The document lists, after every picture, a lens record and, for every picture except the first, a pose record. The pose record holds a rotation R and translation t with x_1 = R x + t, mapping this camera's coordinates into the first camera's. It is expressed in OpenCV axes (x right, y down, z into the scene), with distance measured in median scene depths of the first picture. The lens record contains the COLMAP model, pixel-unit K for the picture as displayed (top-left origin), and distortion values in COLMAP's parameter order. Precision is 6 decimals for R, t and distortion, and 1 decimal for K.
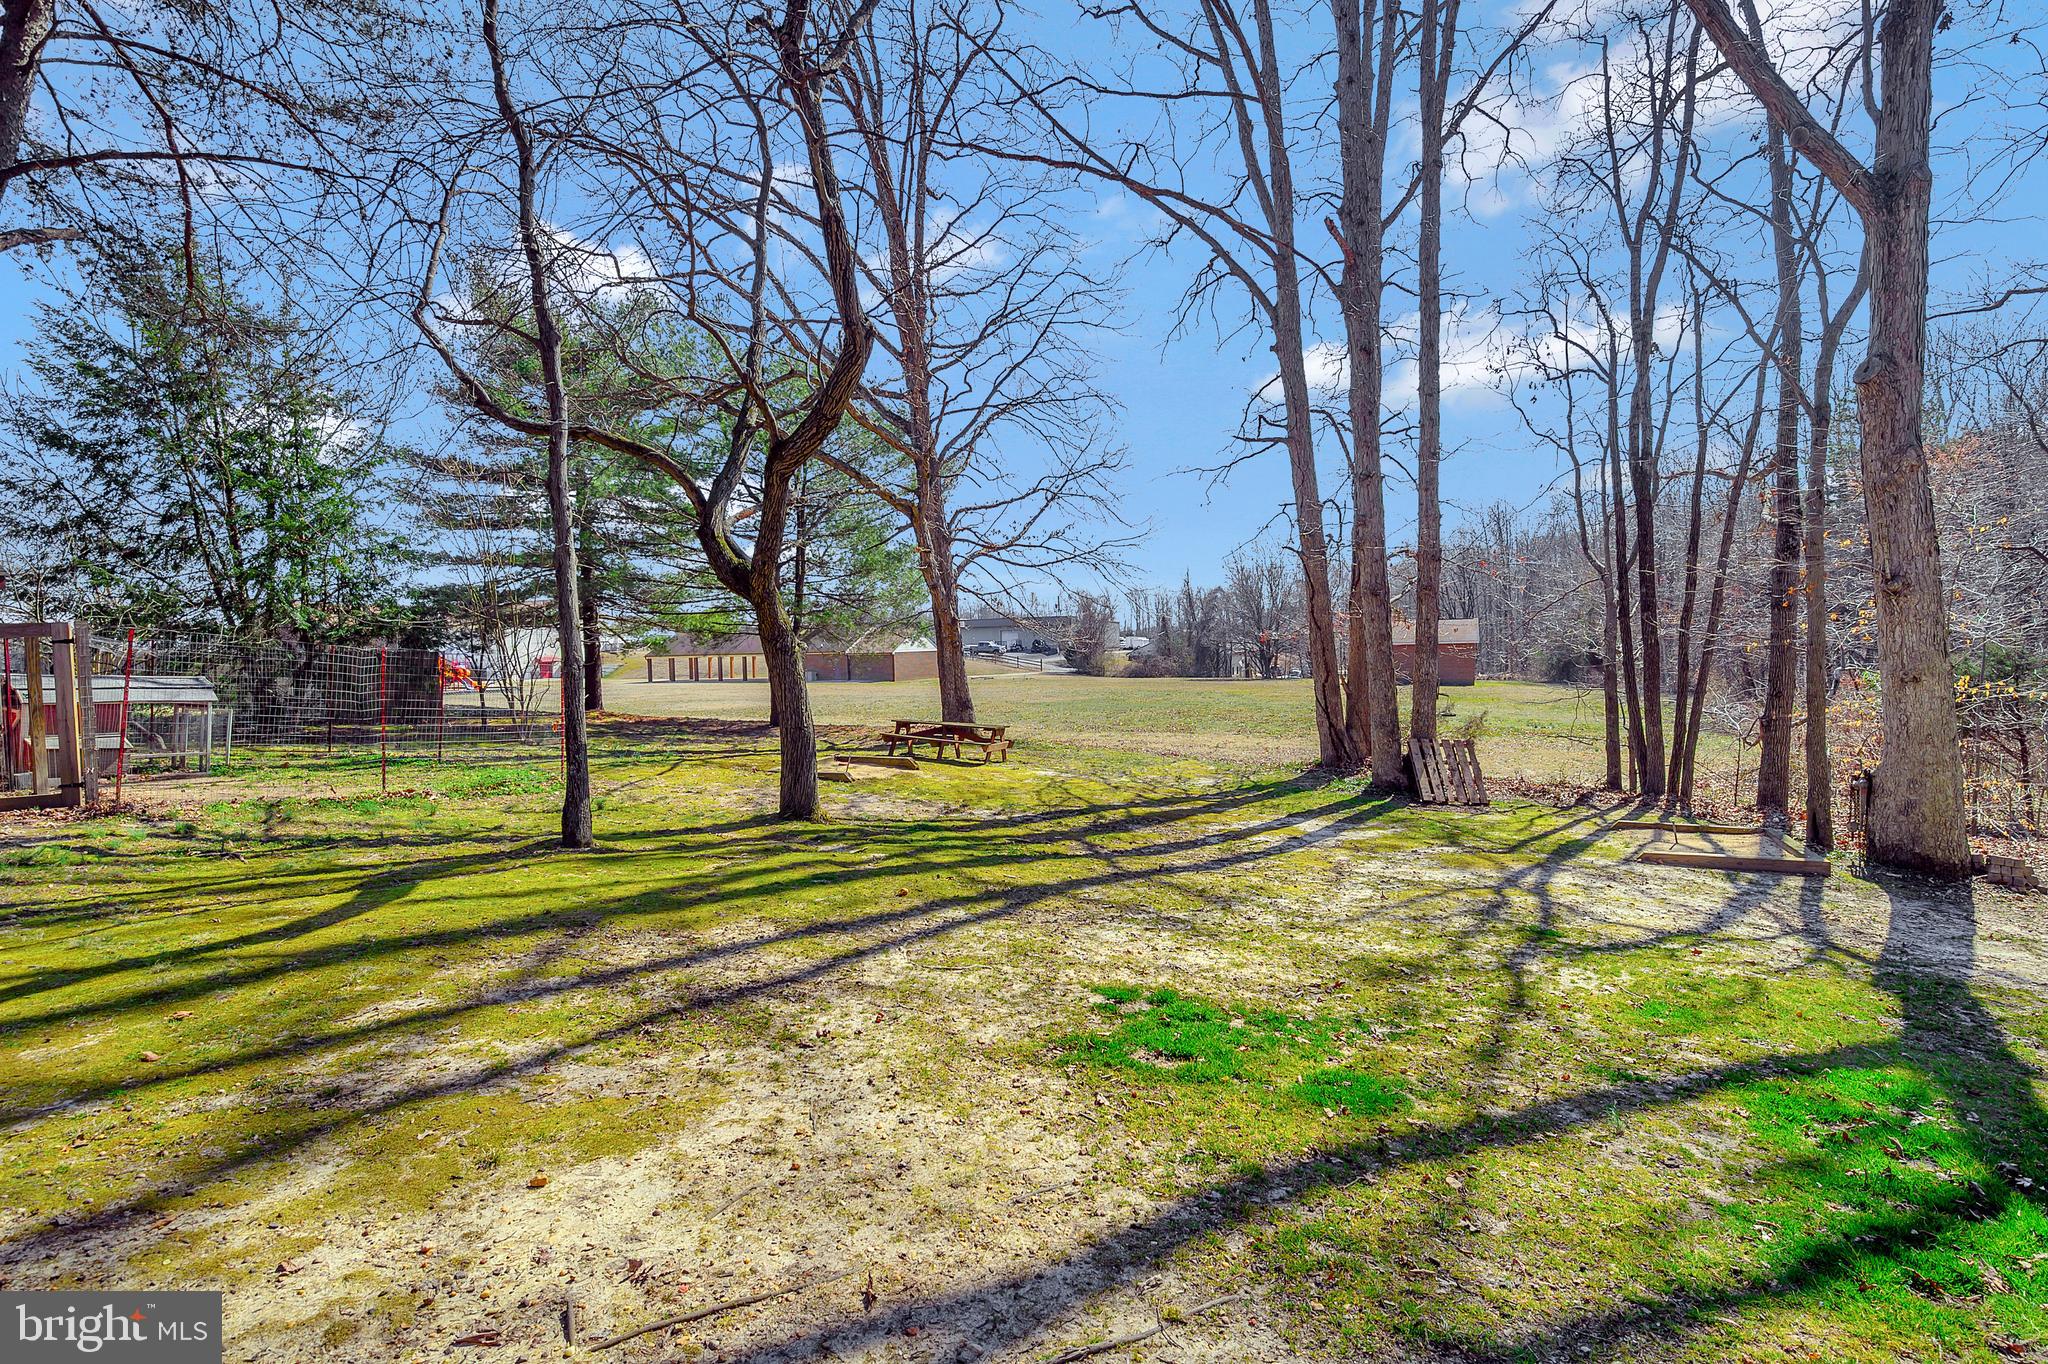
lens RADIAL K [[1017.6, 0, 1041.8], [0, 1017.6, 681.5], [0, 0, 1]] dist [0.021661, 0.000164]
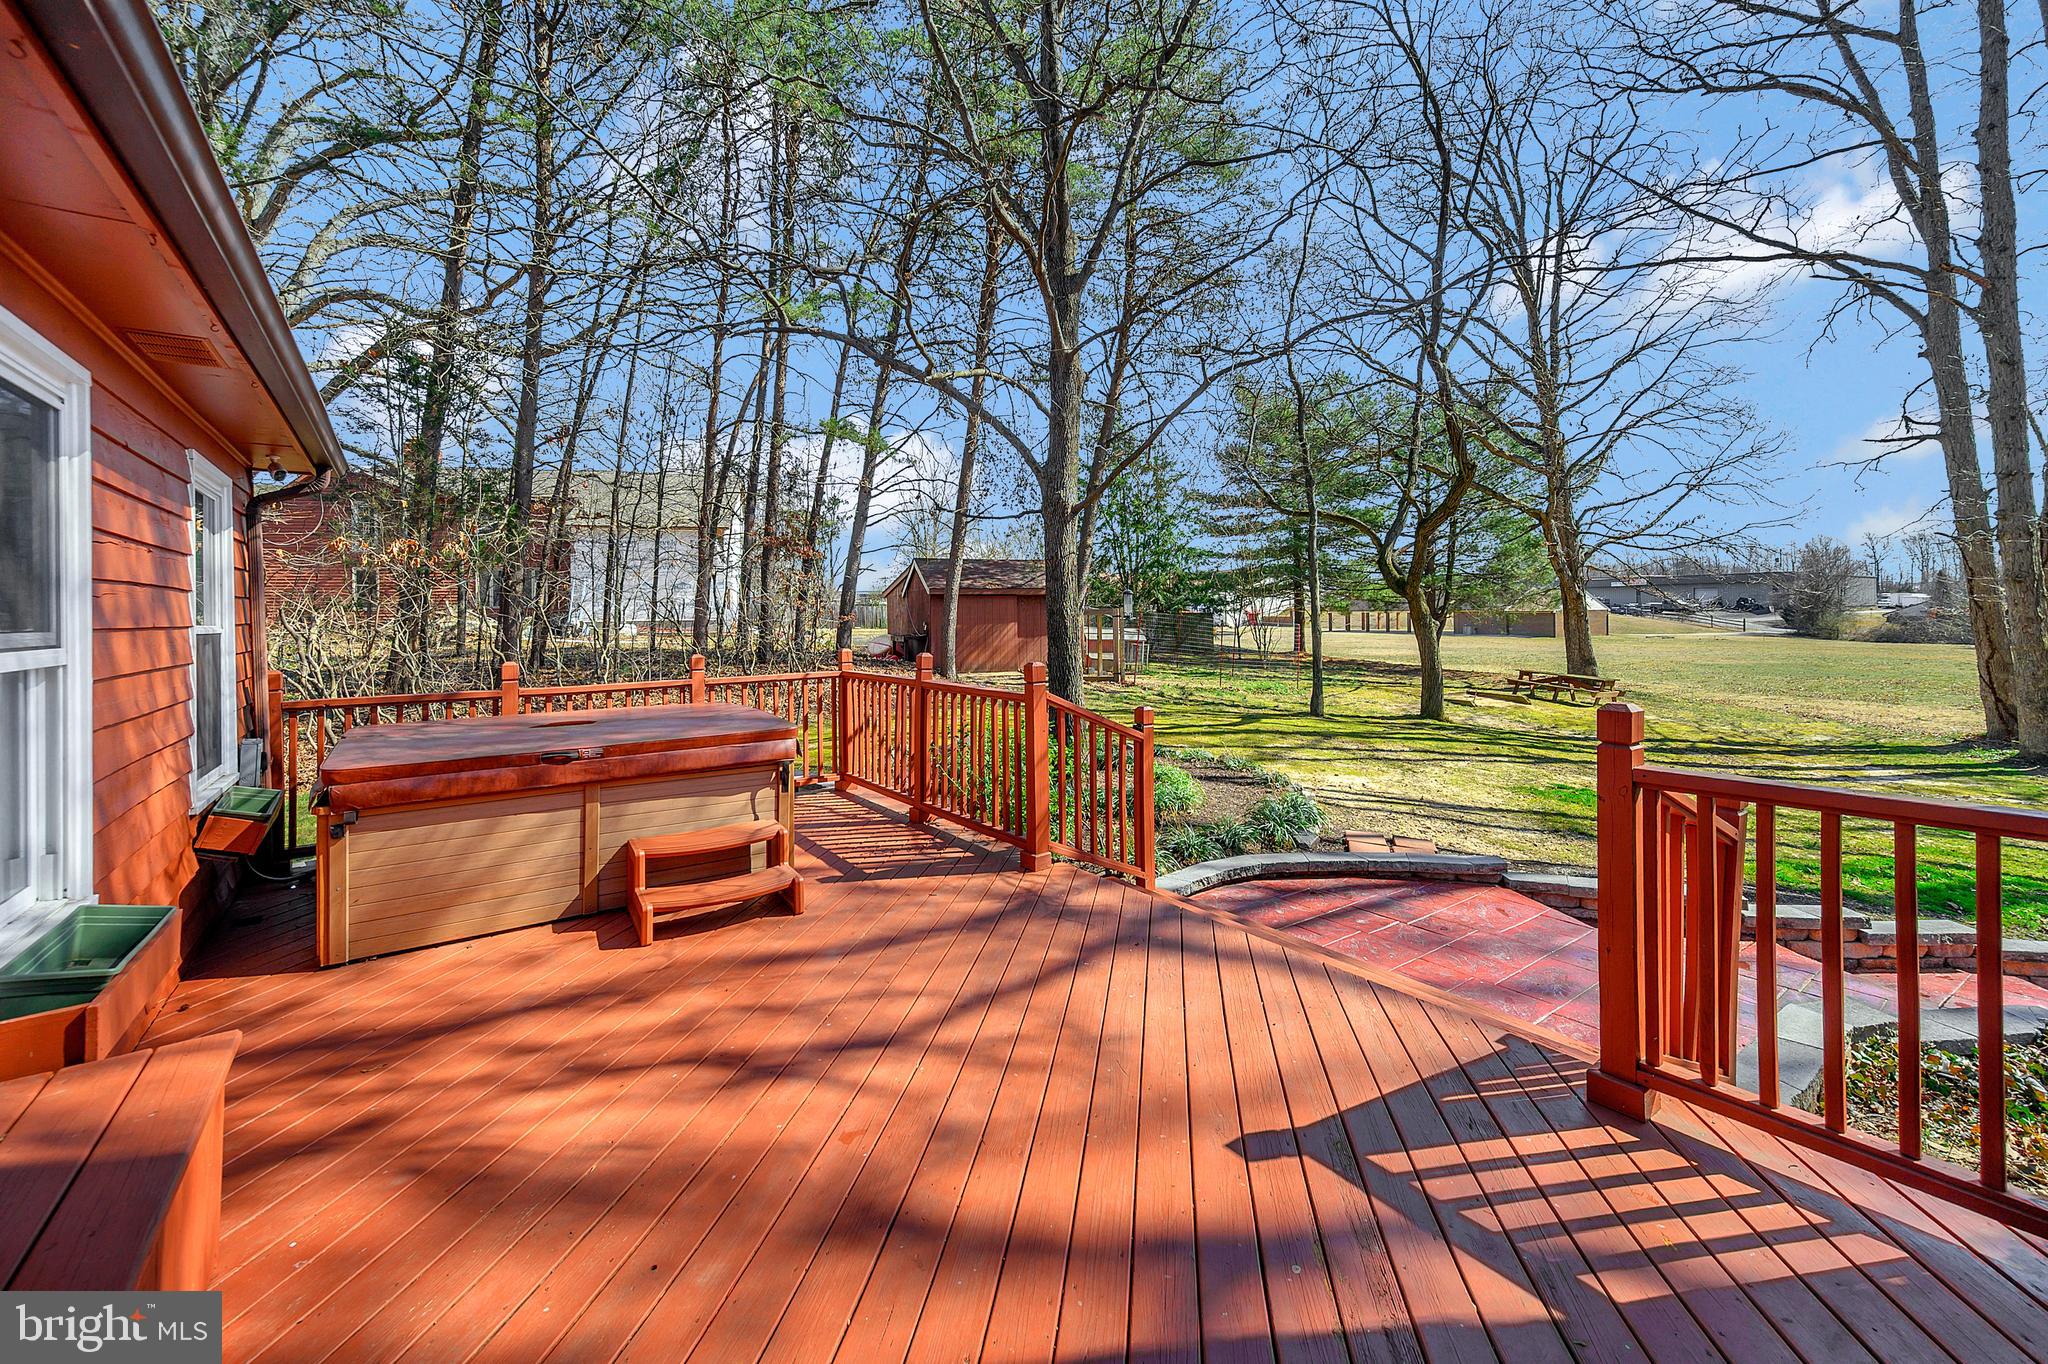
lens RADIAL K [[828.2, 0, 999.7], [0, 828.2, 619.3], [0, 0, 1]] dist [-0.002707, 0.000176]
pose [[0.735691, 0.020855, -0.676997, 0.093591], [-0.028976, 0.999580, -0.000696, -0.009080], [0.676698, 0.020129, 0.735986, -0.298495]]
